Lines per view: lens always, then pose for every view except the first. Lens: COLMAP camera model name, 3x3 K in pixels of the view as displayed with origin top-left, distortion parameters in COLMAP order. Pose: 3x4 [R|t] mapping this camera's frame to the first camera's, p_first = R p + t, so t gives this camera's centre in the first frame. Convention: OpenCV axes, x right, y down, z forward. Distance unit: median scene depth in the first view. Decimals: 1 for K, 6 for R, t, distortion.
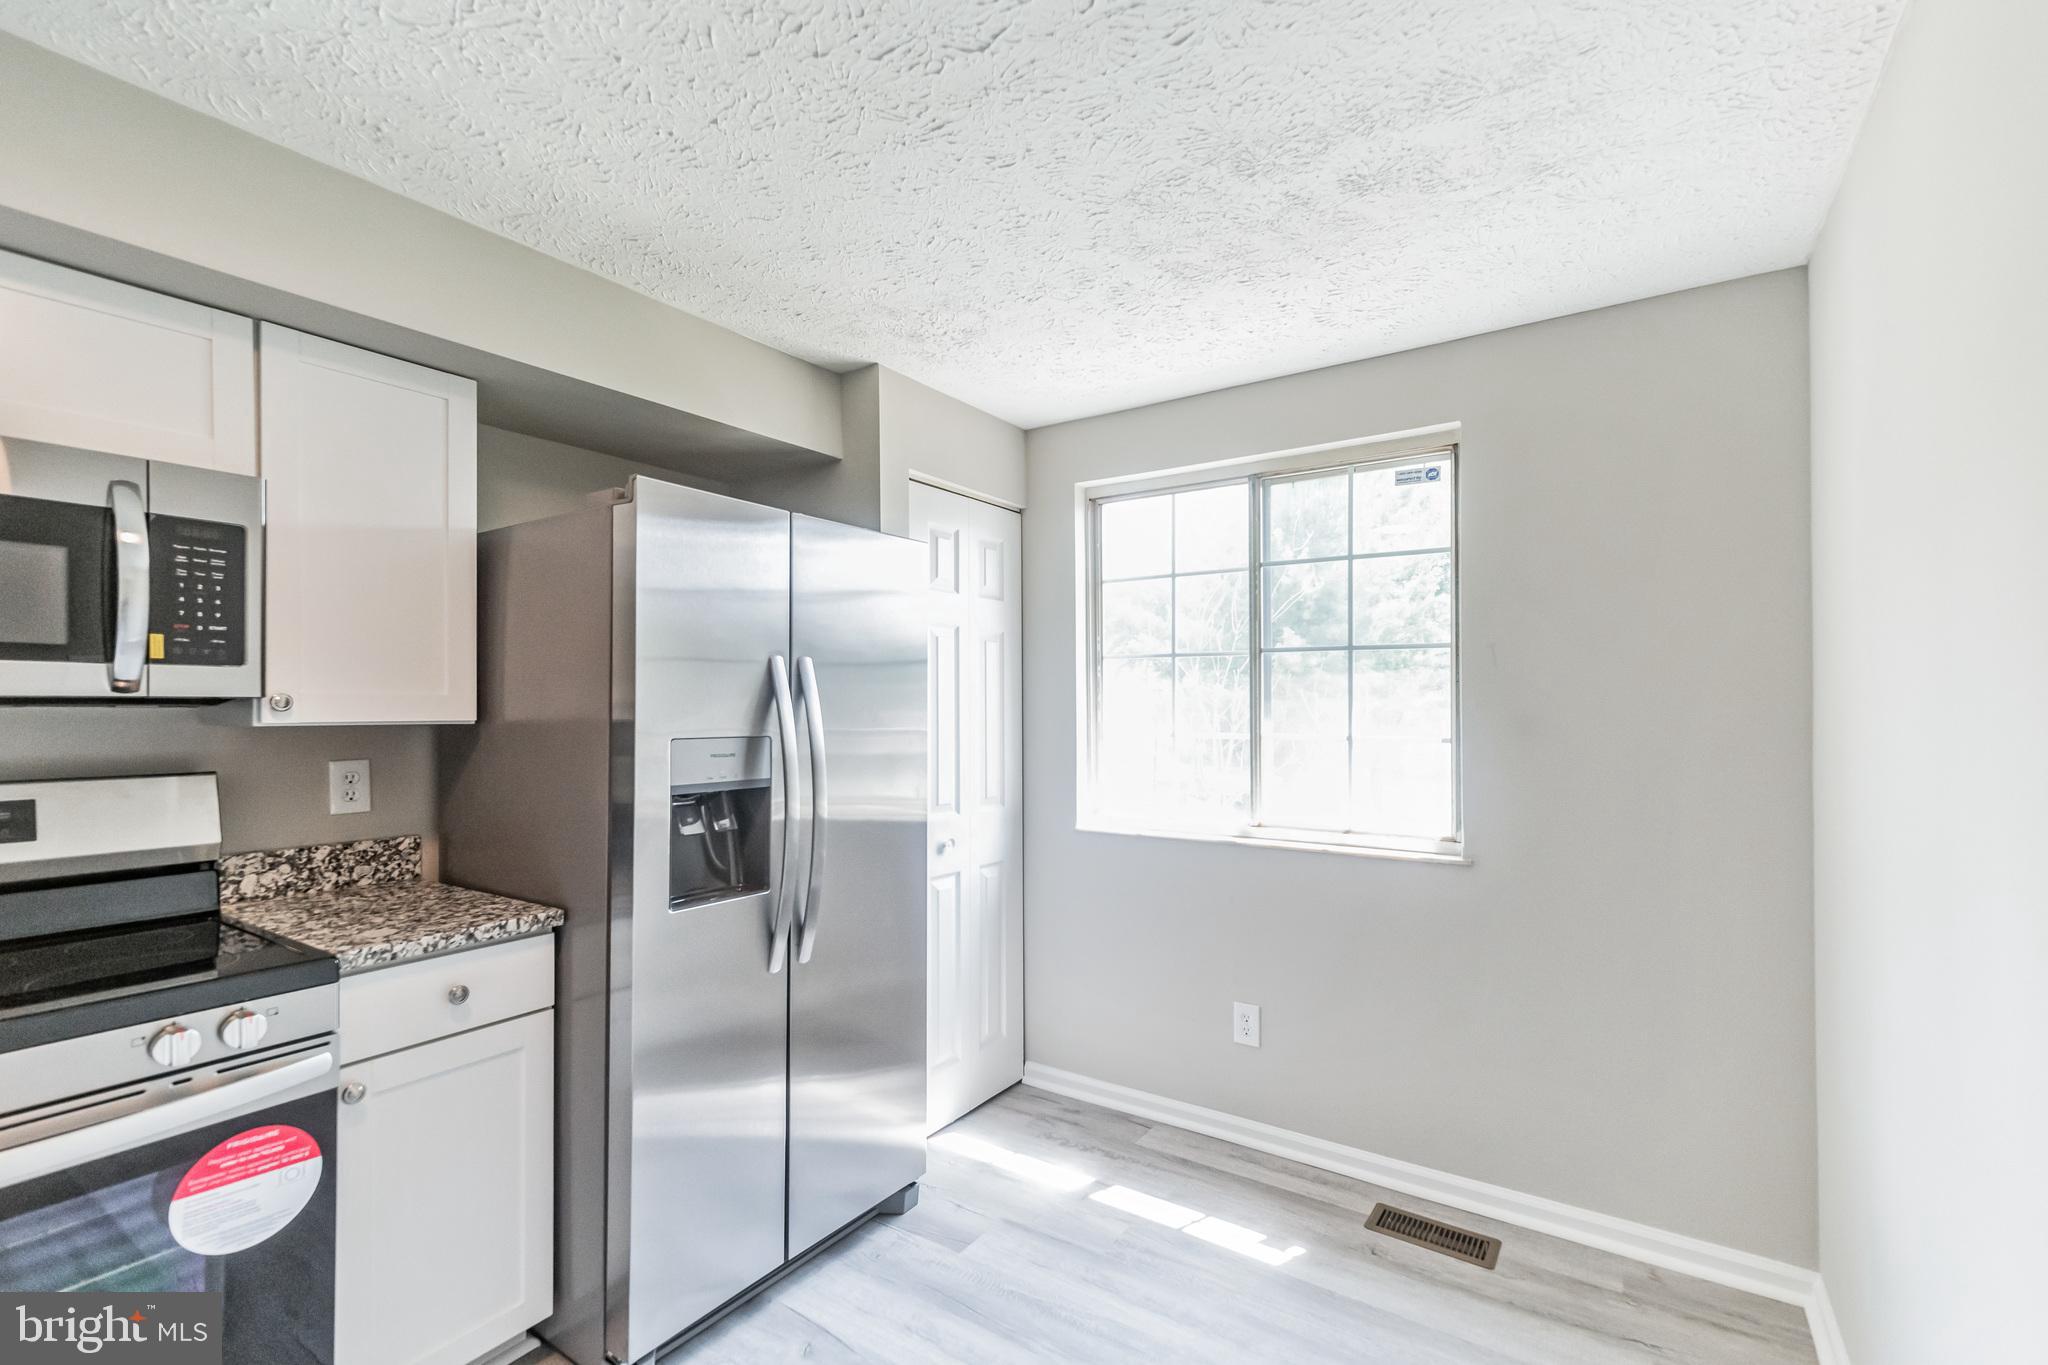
lens RADIAL K [[892.2, 0, 1024.0], [0, 892.2, 696.4], [0, 0, 1]] dist [0.003627, 0.002808]
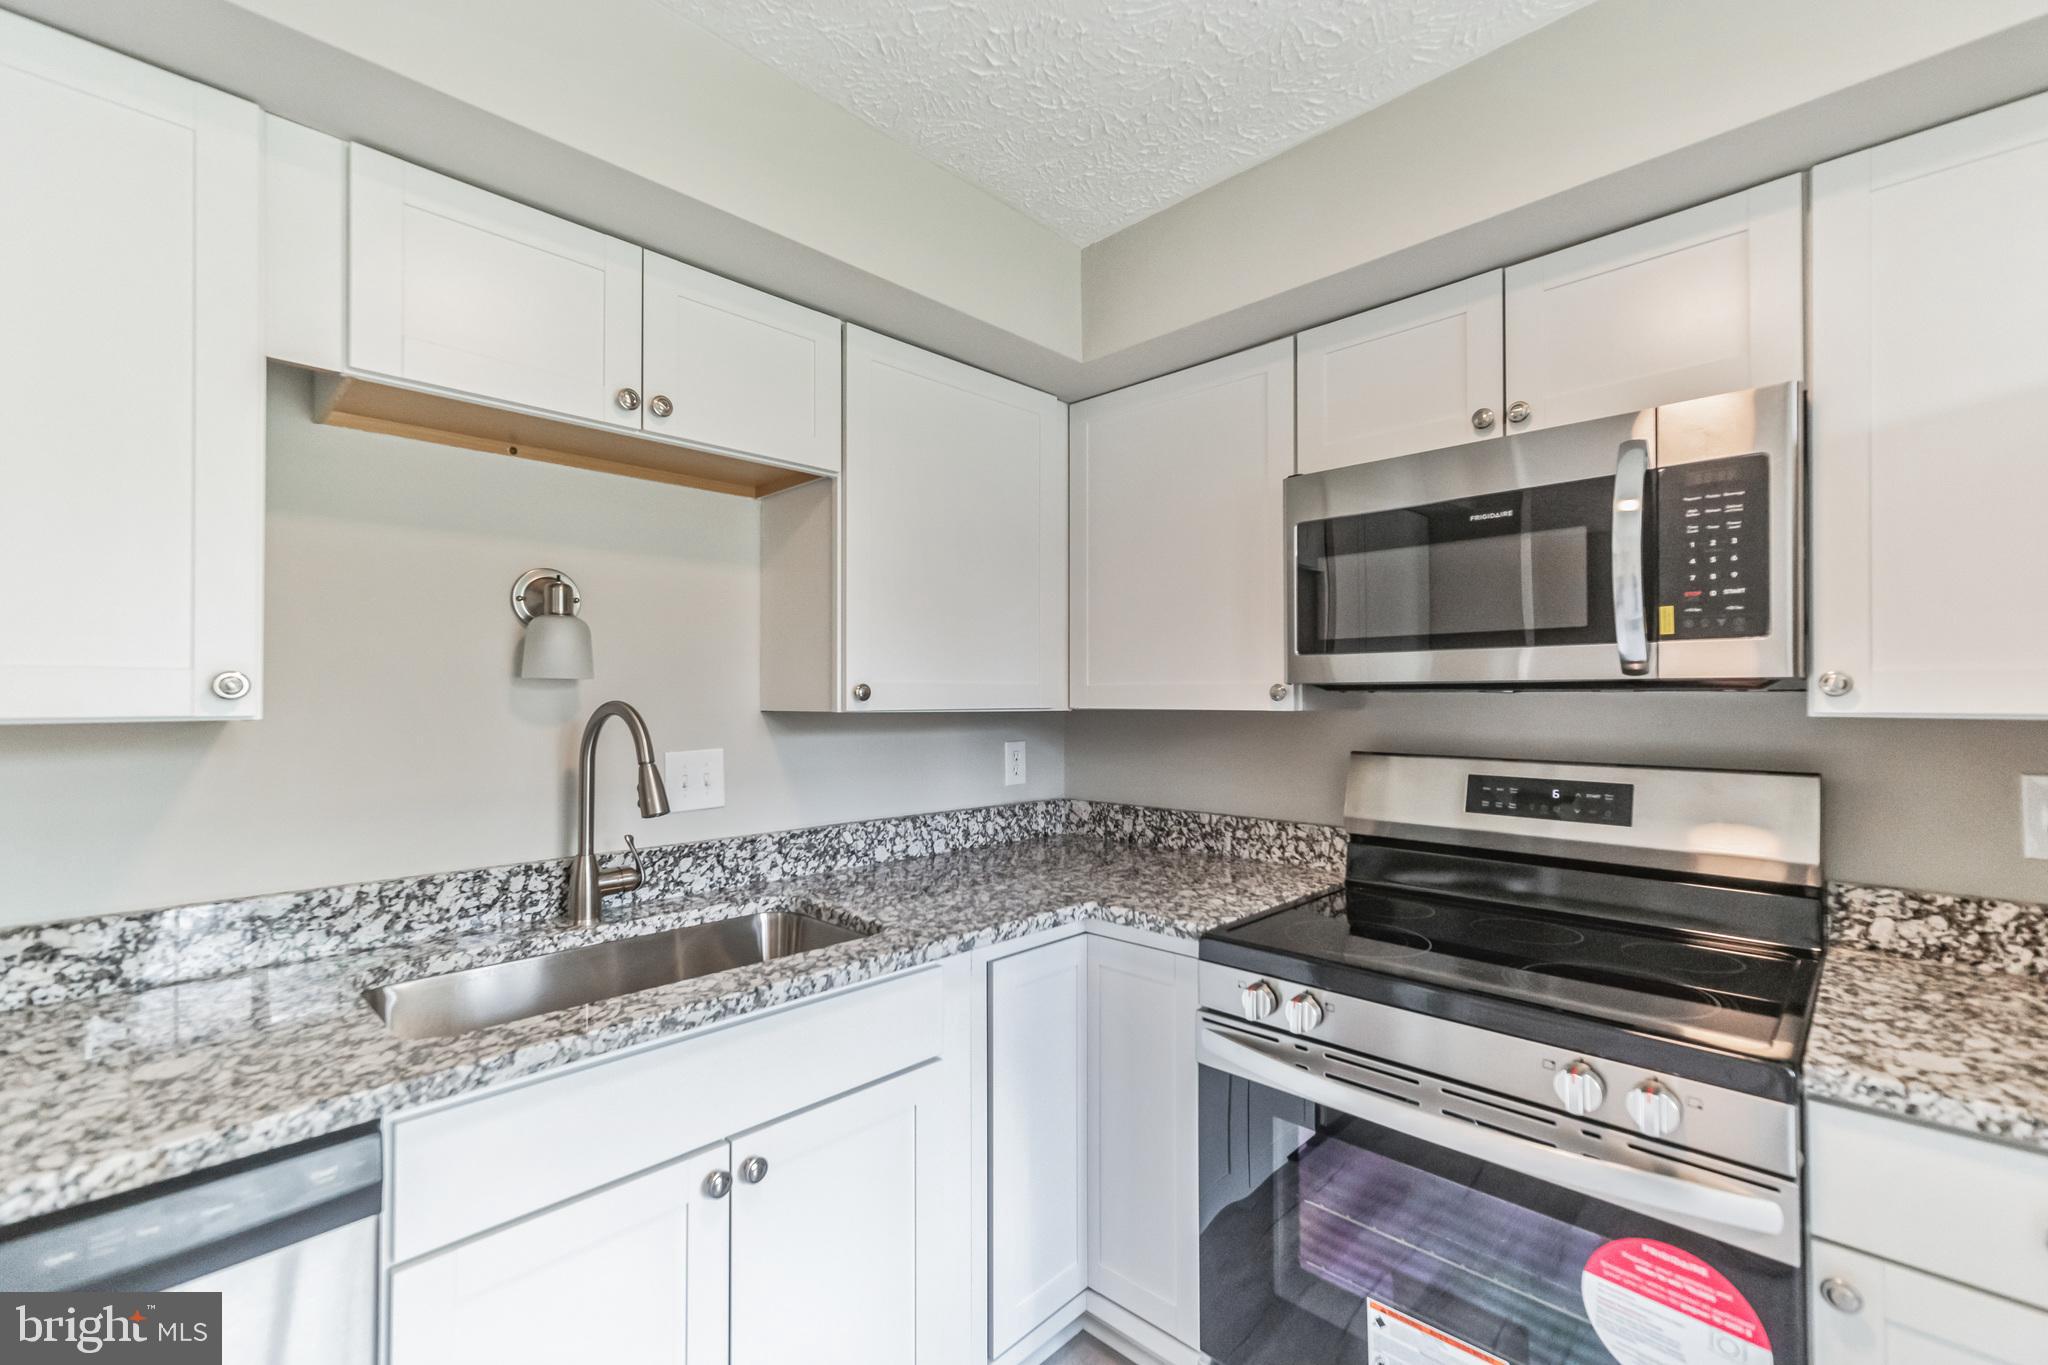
lens RADIAL K [[892.2, 0, 1020.3], [0, 892.2, 686.7], [0, 0, 1]] dist [0.003627, 0.002808]
pose [[-0.182313, -0.010955, -0.983180, -0.006672], [0.014350, 0.999802, -0.013802, 0.010136], [0.983136, -0.016625, -0.182119, 0.506058]]
